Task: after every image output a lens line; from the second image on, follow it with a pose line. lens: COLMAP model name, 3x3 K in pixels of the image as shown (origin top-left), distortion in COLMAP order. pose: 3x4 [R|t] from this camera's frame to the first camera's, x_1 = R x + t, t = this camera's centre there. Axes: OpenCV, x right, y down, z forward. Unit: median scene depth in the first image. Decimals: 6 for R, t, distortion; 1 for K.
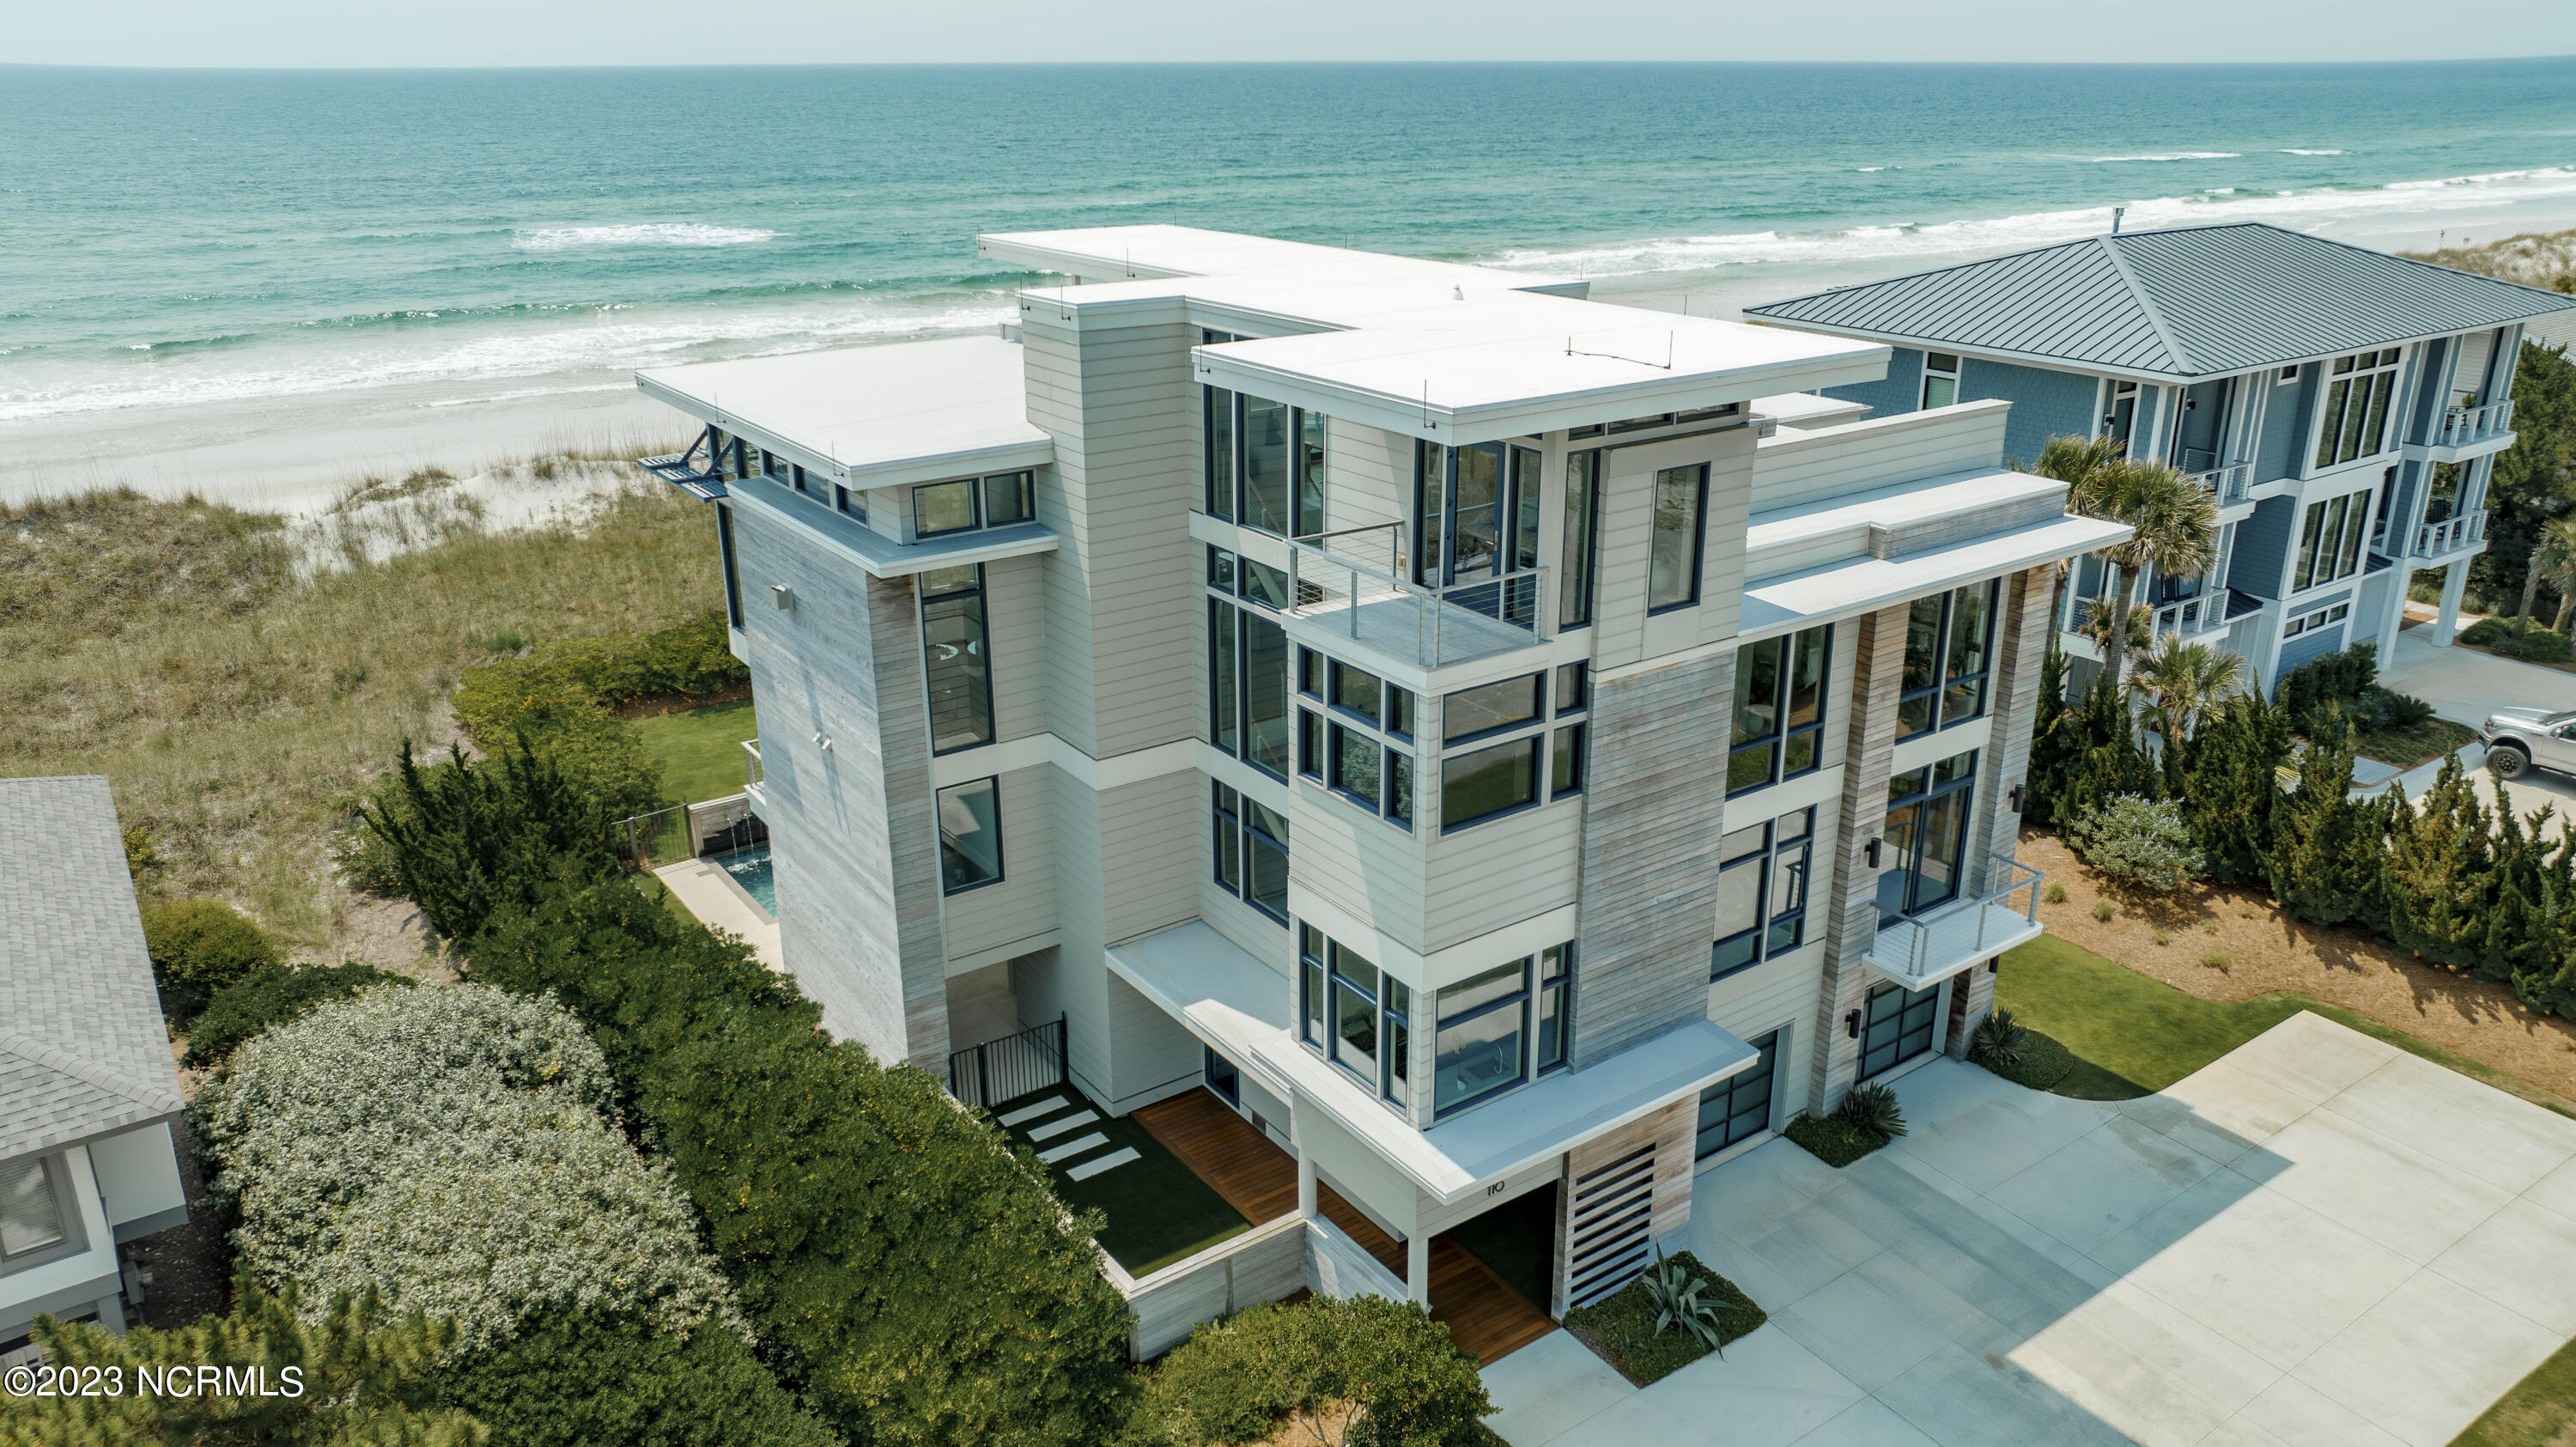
lens RADIAL K [[1811.8, 0, 1288.0], [0, 1811.8, 723.5], [0, 0, 1]] dist [-0.021066, 0.001797]
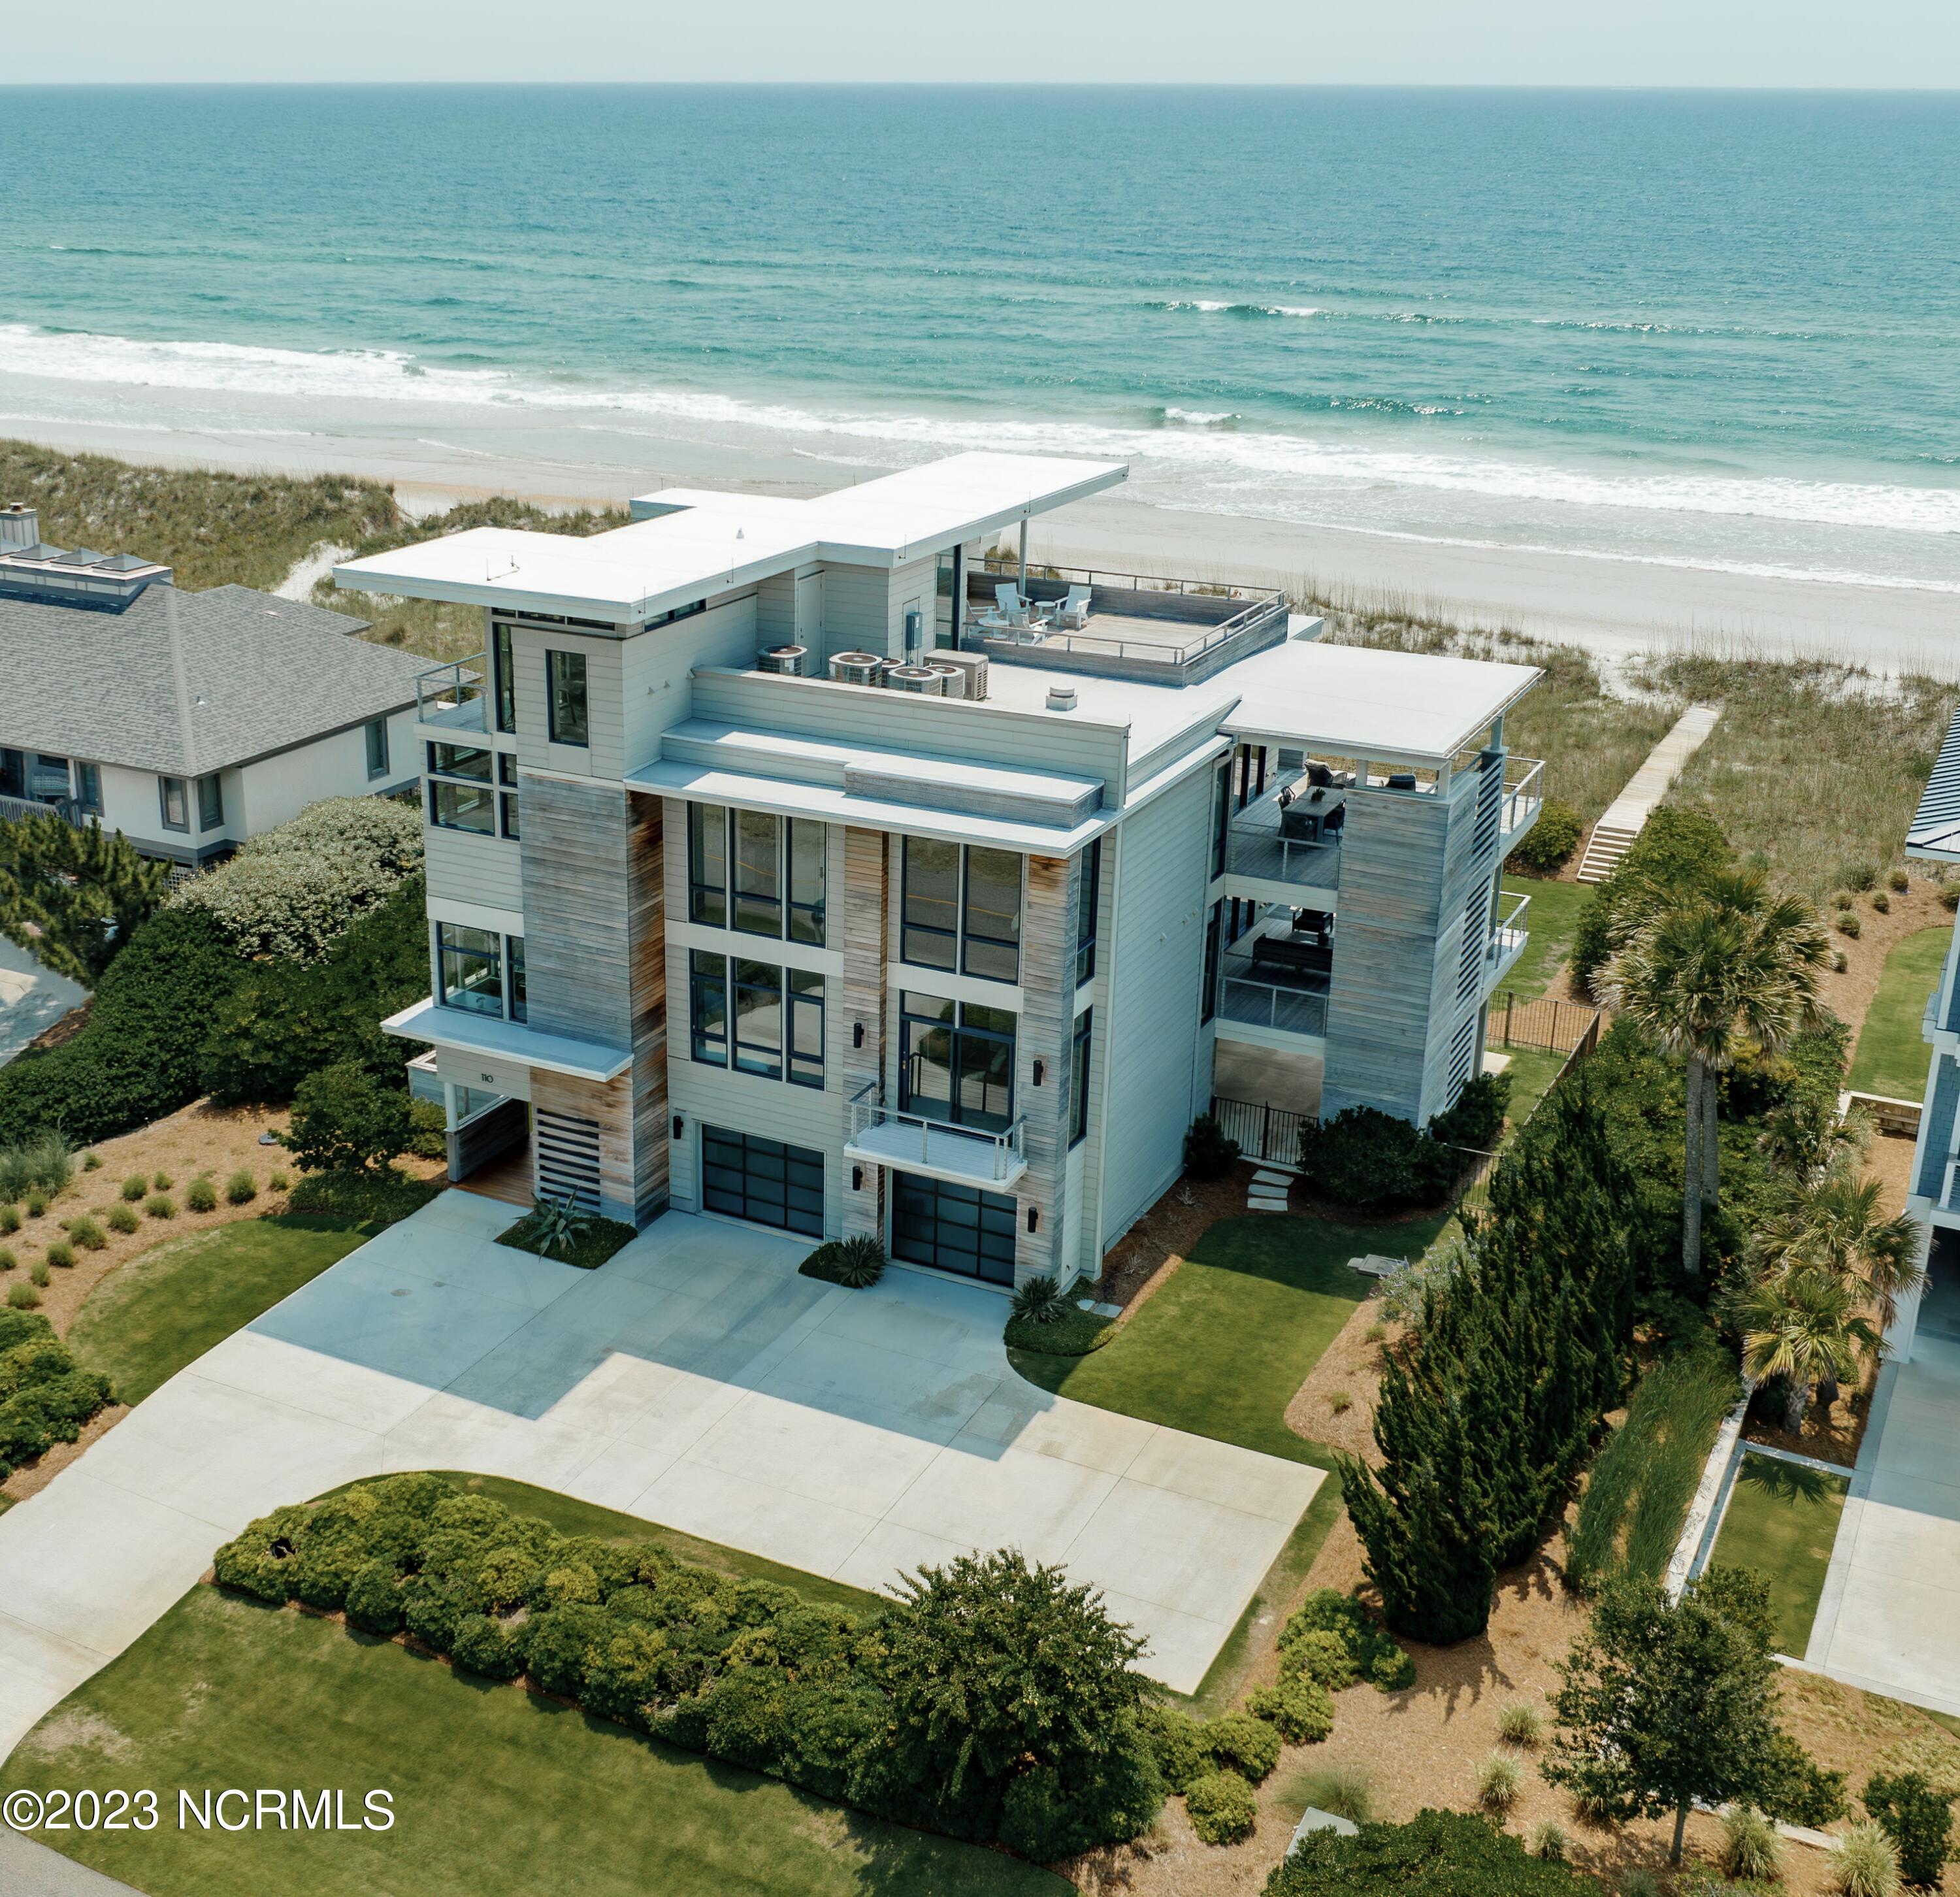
lens RADIAL K [[2346.5, 0, 980.0], [0, 2346.5, 948.5], [0, 0, 1]] dist [0.007482, 0.008299]
pose [[0.476093, 0.297335, -0.827603, 2.006477], [-0.325243, 0.933909, 0.148426, -0.299169], [0.817039, 0.198508, 0.541334, 0.225872]]
